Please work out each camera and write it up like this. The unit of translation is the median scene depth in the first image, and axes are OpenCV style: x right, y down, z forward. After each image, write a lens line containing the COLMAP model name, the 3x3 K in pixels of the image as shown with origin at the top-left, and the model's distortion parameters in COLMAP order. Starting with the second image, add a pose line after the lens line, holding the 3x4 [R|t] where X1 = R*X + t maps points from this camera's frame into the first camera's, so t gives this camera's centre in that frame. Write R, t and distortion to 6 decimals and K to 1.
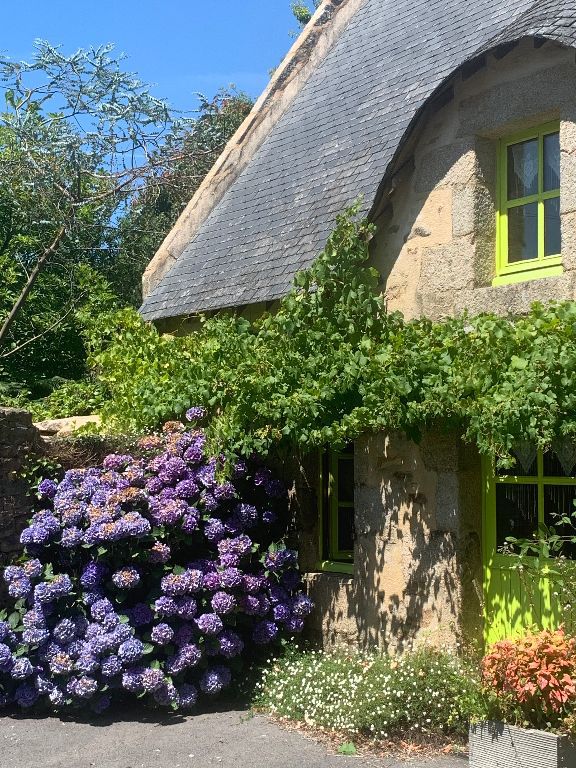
lens RADIAL K [[1276.0, 0, 288.0], [0, 1276.0, 423.0], [0, 0, 1]] dist [0.118567, -0.082993]
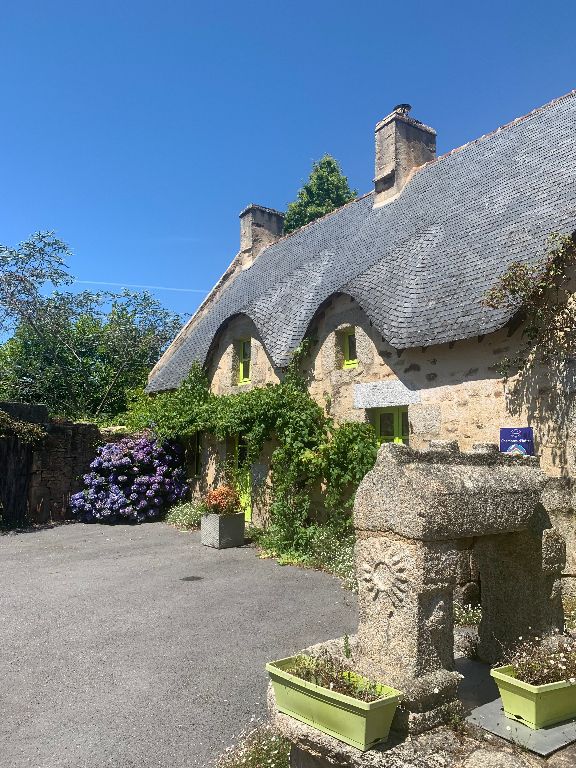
lens RADIAL K [[578.2, 0, 288.0], [0, 578.2, 384.0], [0, 0, 1]] dist [-0.000580, -0.002278]
pose [[0.999511, 0.004506, 0.030952, 0.225760], [-0.002140, 0.997101, -0.076056, -0.001103], [-0.031205, 0.075953, 0.996623, -0.417893]]
